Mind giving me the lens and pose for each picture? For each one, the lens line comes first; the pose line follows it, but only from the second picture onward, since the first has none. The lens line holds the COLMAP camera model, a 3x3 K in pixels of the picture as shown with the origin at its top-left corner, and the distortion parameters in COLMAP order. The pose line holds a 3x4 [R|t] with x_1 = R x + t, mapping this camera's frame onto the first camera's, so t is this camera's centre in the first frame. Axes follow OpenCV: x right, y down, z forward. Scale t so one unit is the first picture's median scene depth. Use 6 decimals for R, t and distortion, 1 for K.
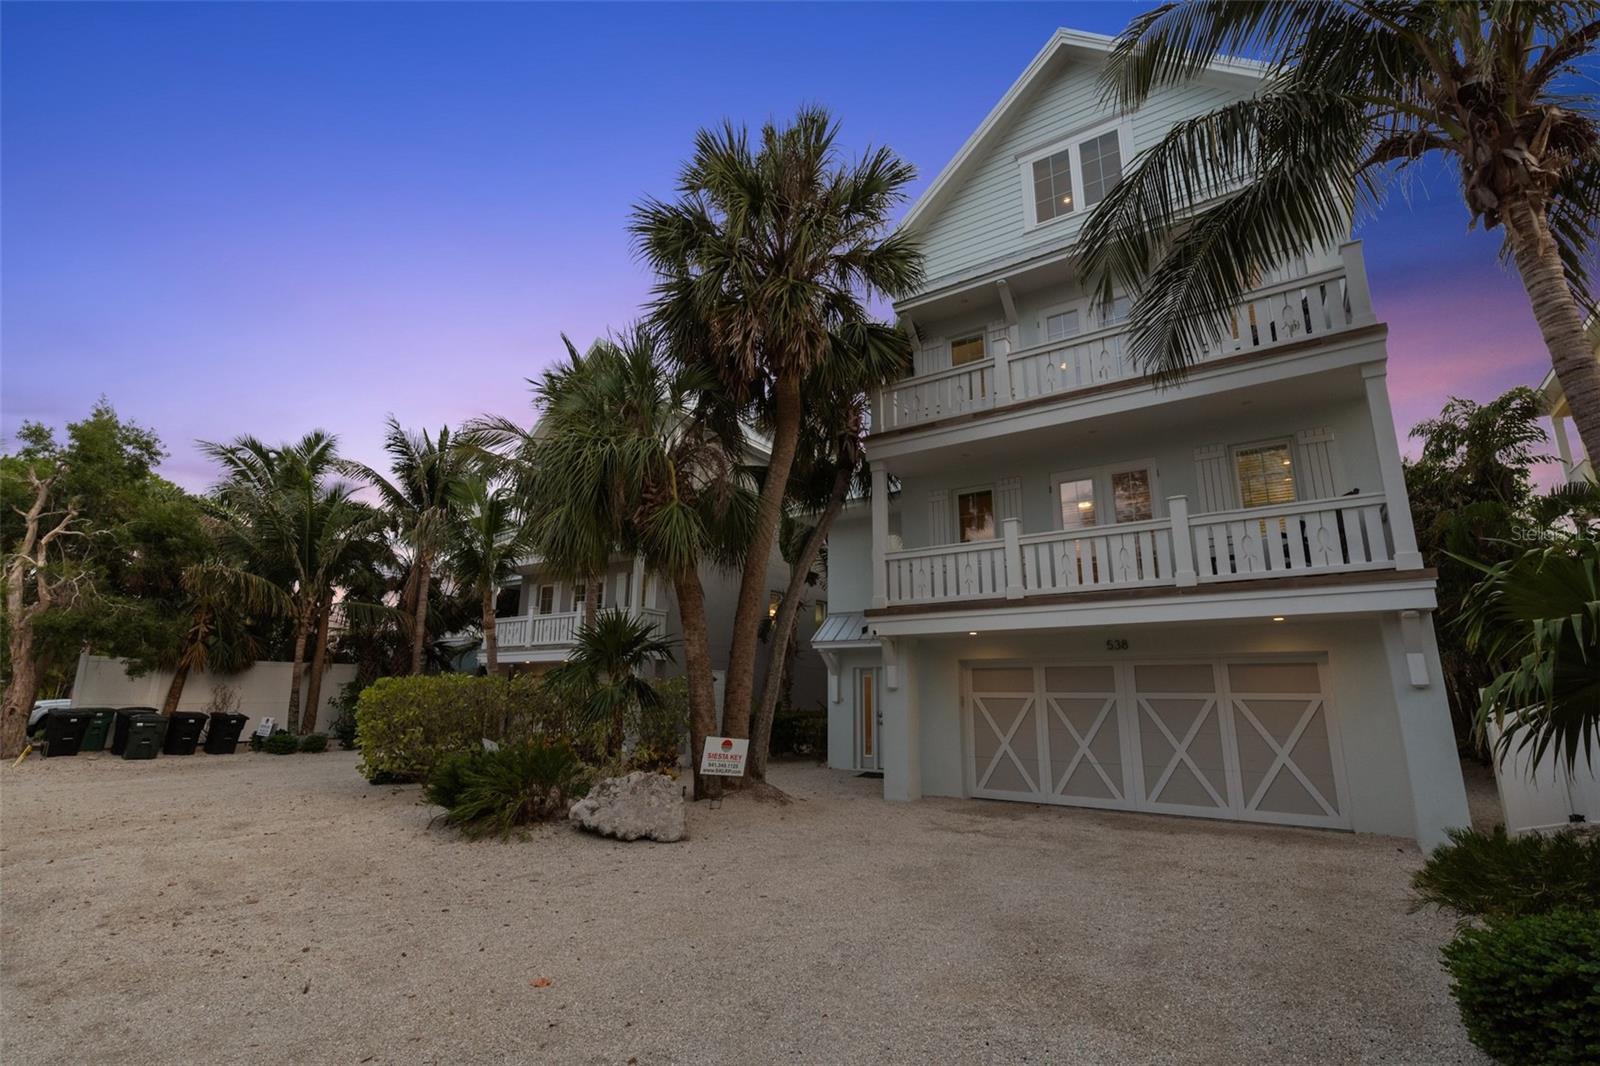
lens RADIAL K [[725.4, 0, 796.7], [0, 725.4, 528.2], [0, 0, 1]] dist [-0.001814, 0.000071]
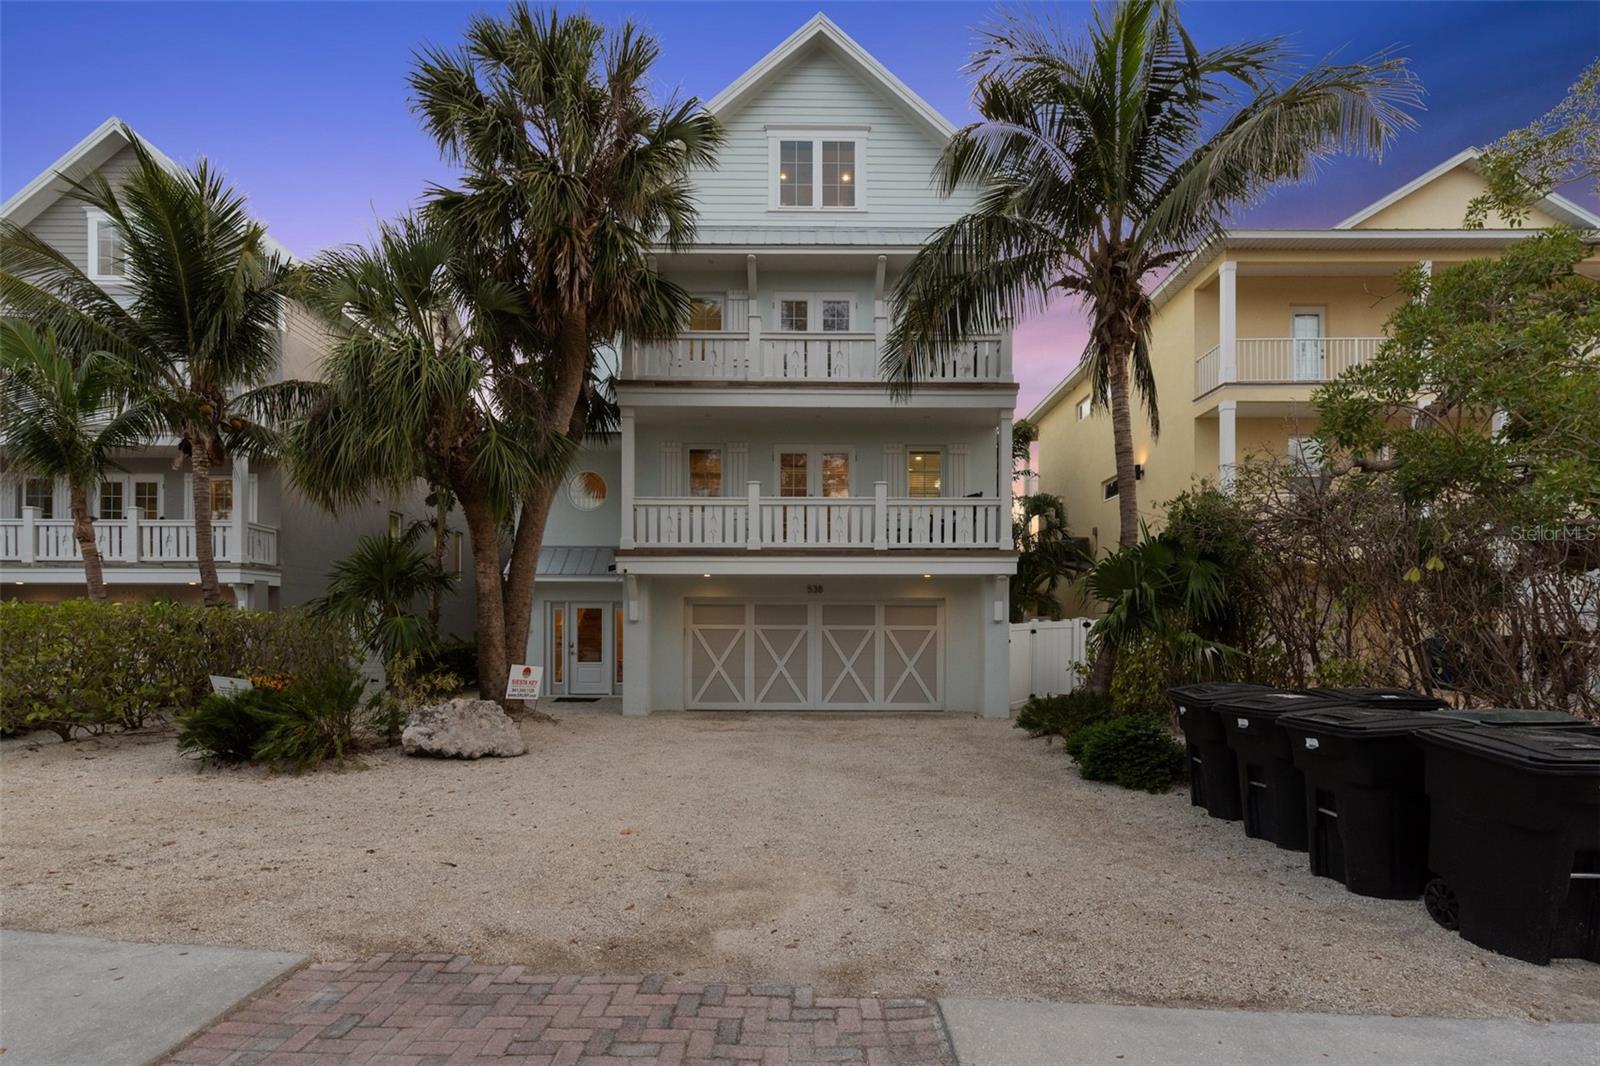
lens RADIAL K [[757.5, 0, 801.7], [0, 757.5, 630.6], [0, 0, 1]] dist [-0.000390, -0.000228]
pose [[0.821670, -0.002162, 0.569960, -0.357989], [-0.127037, 0.974143, 0.186835, -0.017646], [-0.555626, -0.225923, 0.800149, -0.090840]]
